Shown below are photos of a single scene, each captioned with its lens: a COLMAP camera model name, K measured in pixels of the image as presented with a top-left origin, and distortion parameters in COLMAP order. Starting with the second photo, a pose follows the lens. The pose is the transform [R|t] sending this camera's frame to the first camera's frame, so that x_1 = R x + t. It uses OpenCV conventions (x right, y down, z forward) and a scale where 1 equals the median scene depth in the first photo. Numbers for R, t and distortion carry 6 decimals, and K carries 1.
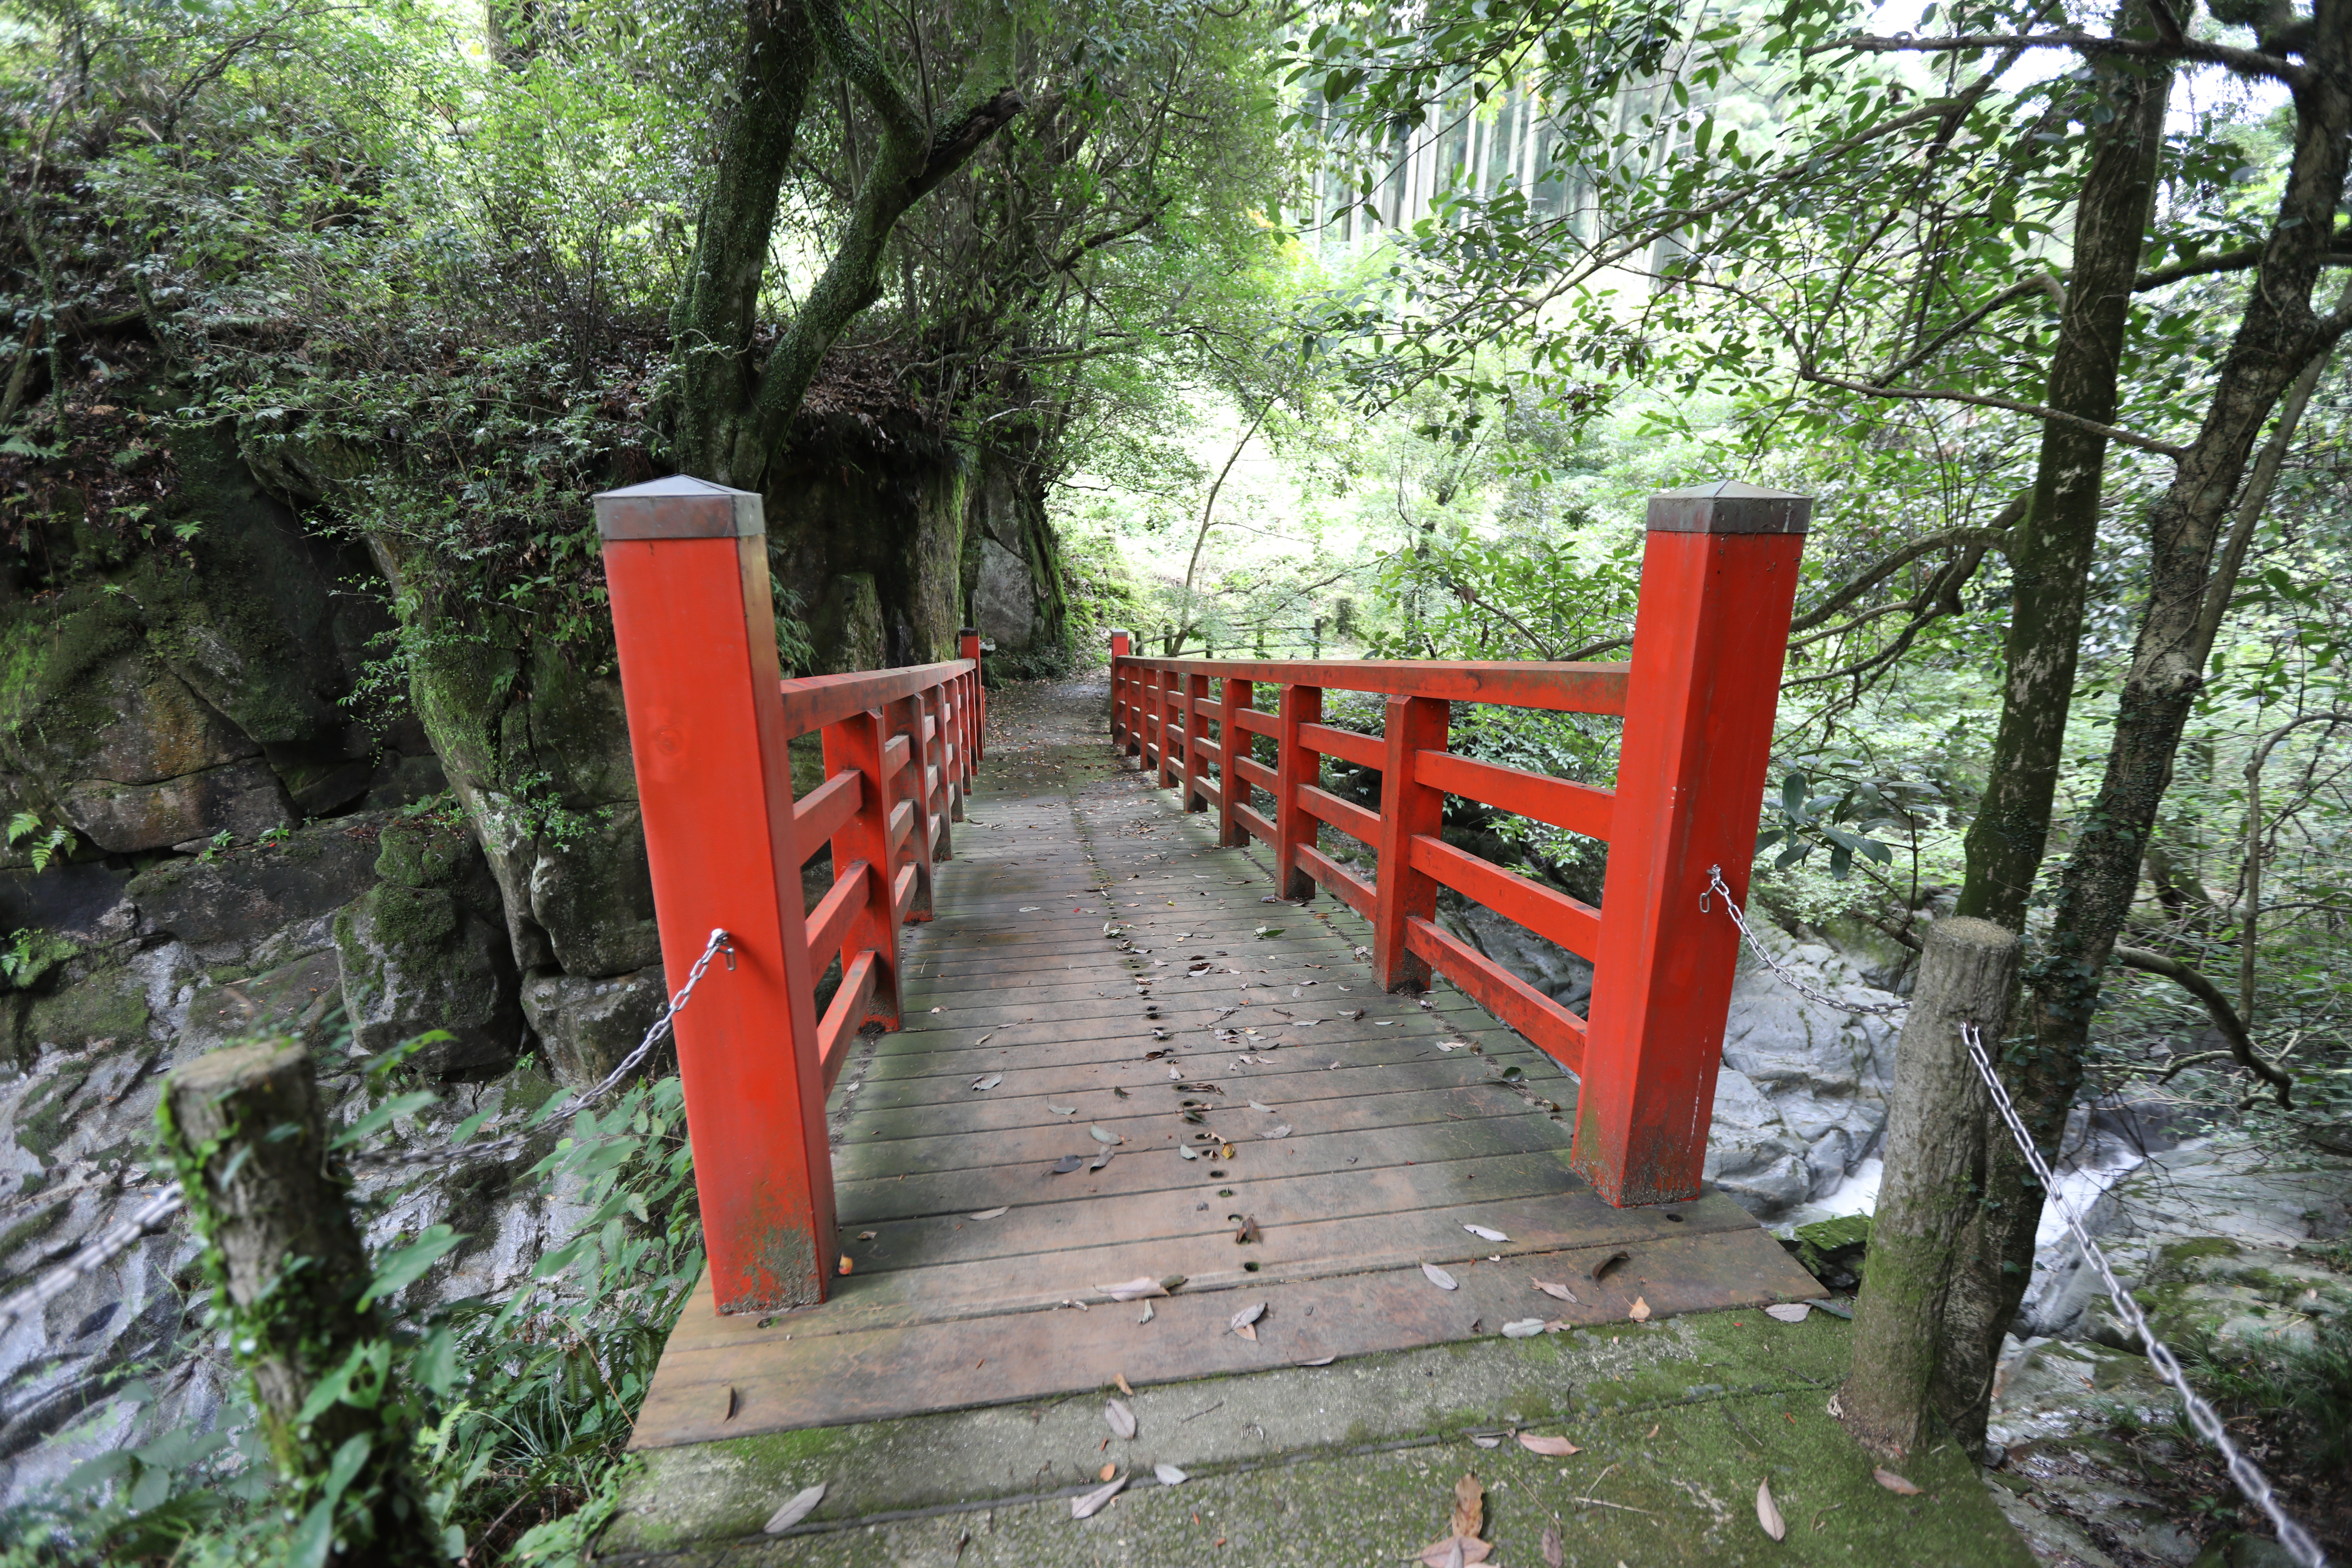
lens RADIAL K [[1048.3, 0, 1176.0], [0, 1048.3, 784.0], [0, 0, 1]] dist [0.000052, 0.000512]
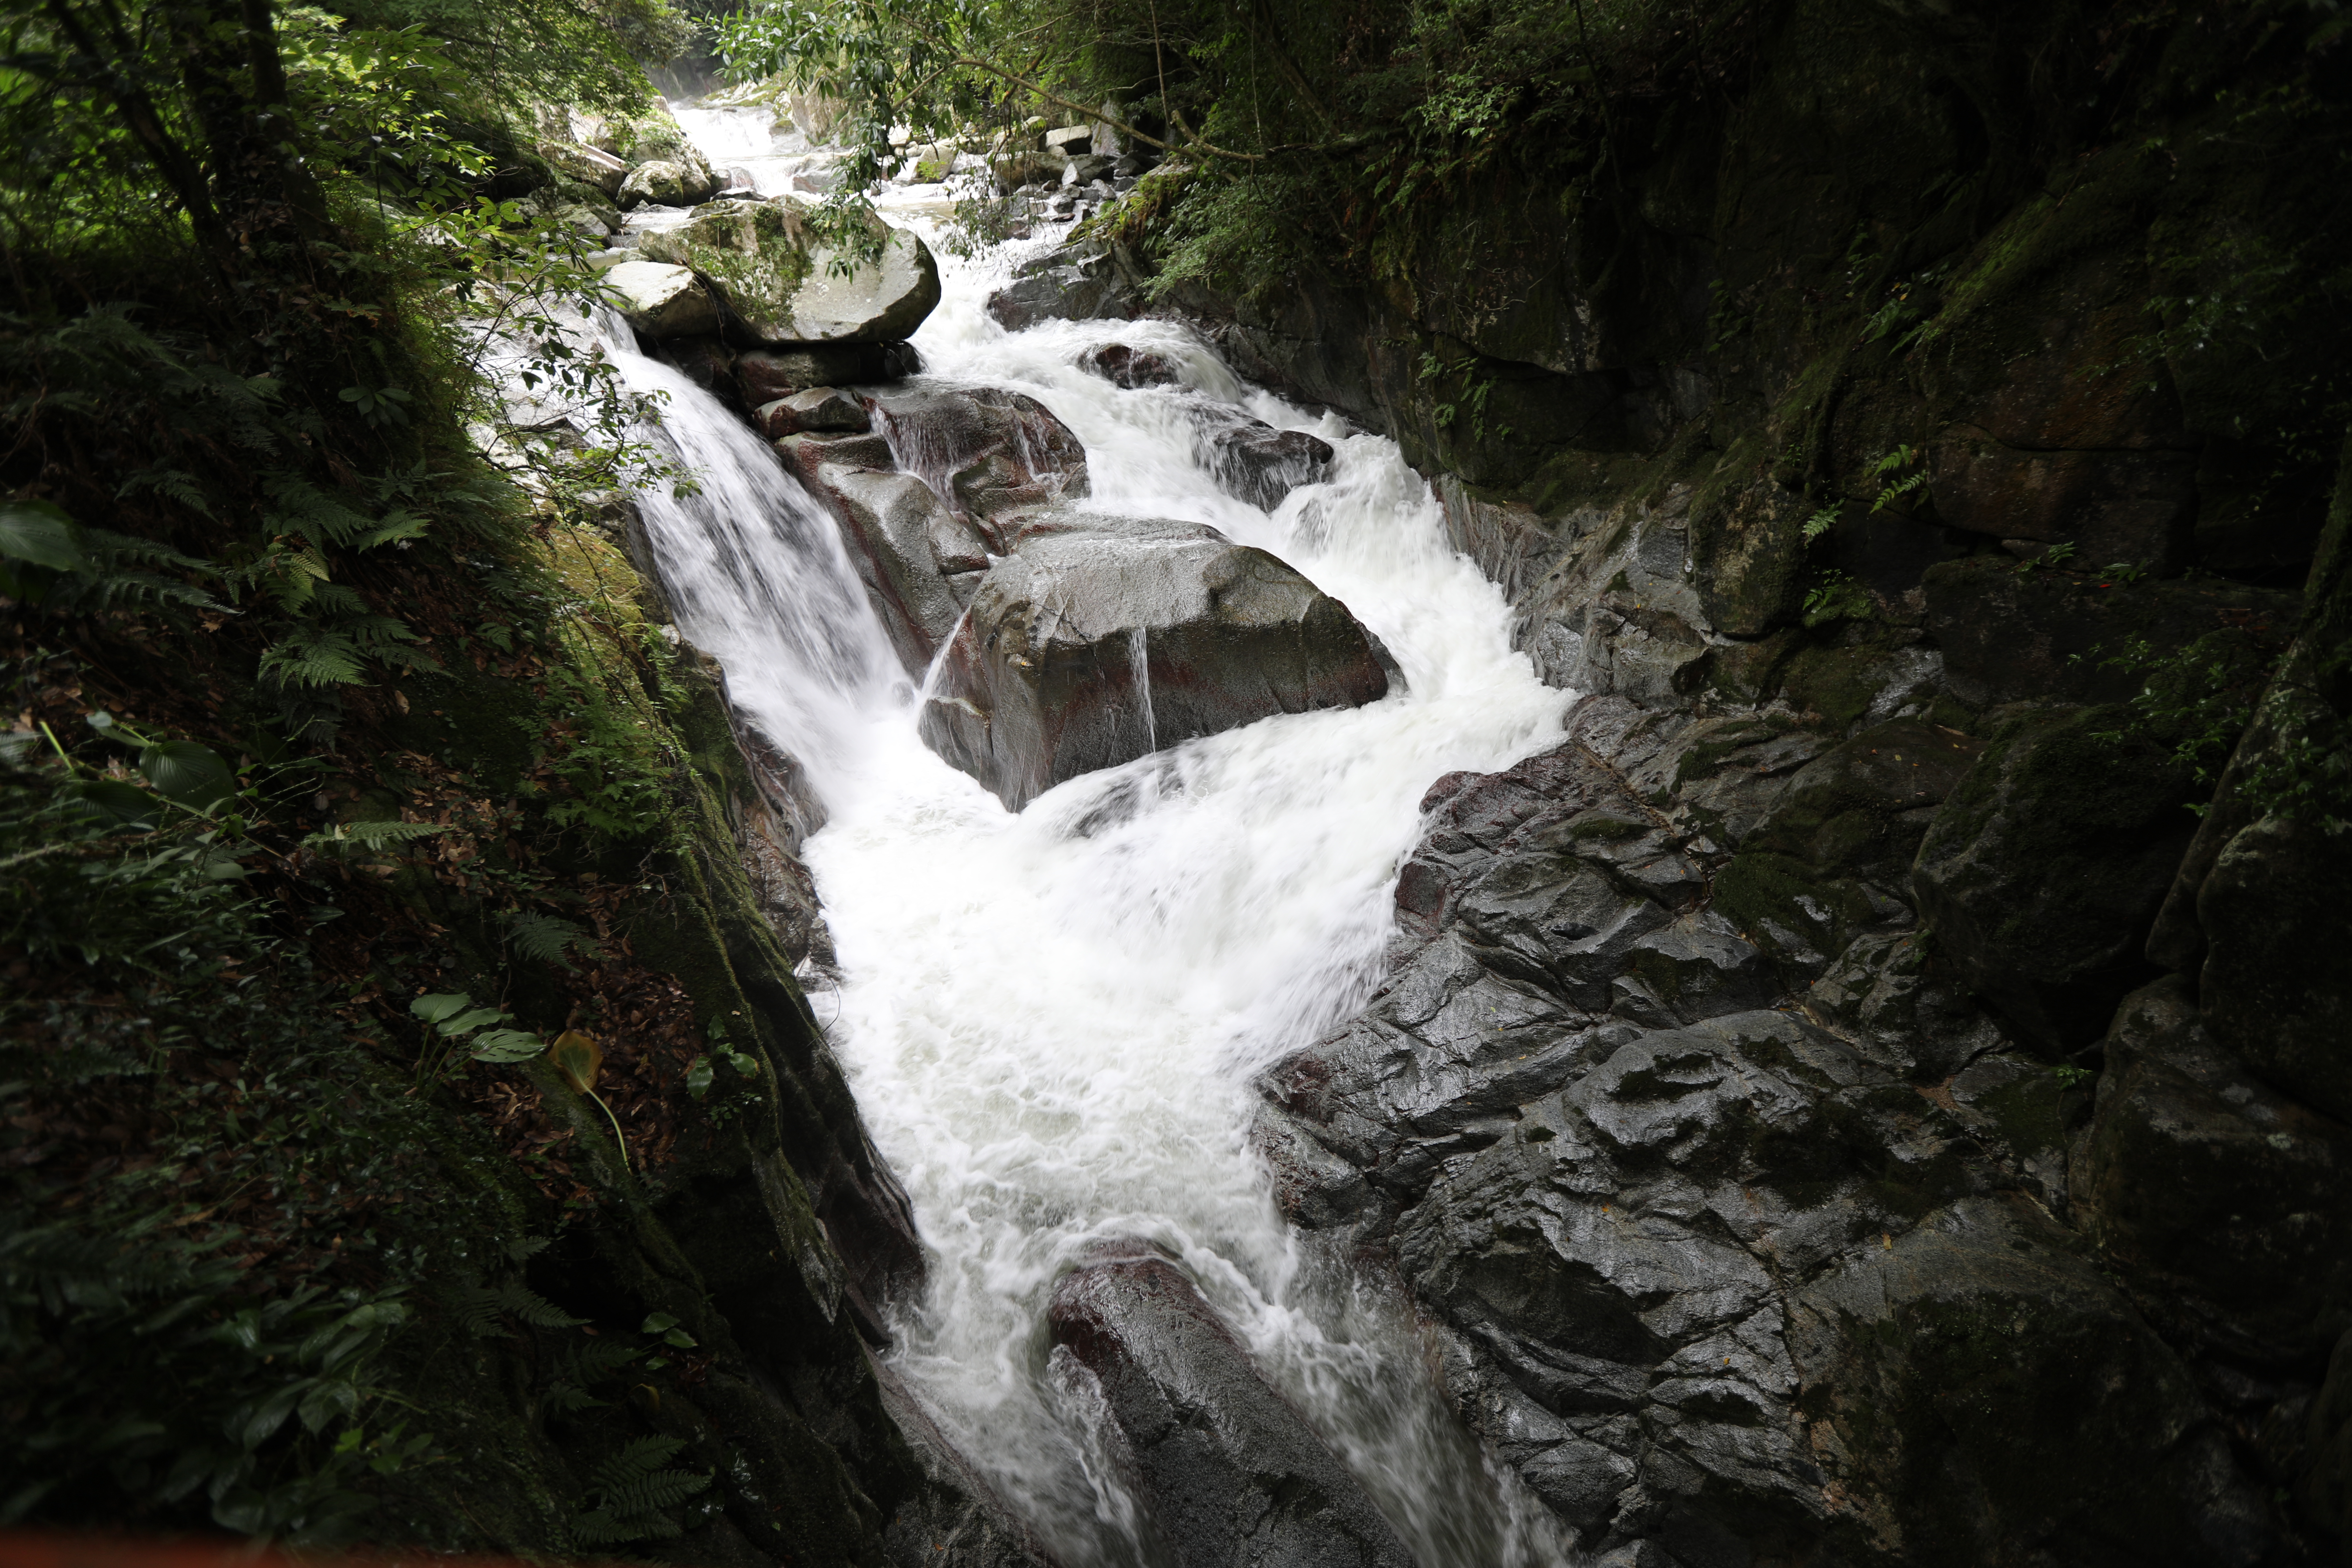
lens RADIAL K [[1048.3, 0, 1176.0], [0, 1048.3, 784.0], [0, 0, 1]] dist [0.000052, 0.000512]
pose [[-0.209626, 0.513314, -0.832206, -0.115305], [-0.207668, 0.808325, 0.550894, -0.090560], [0.955474, 0.288304, -0.062847, 0.533622]]
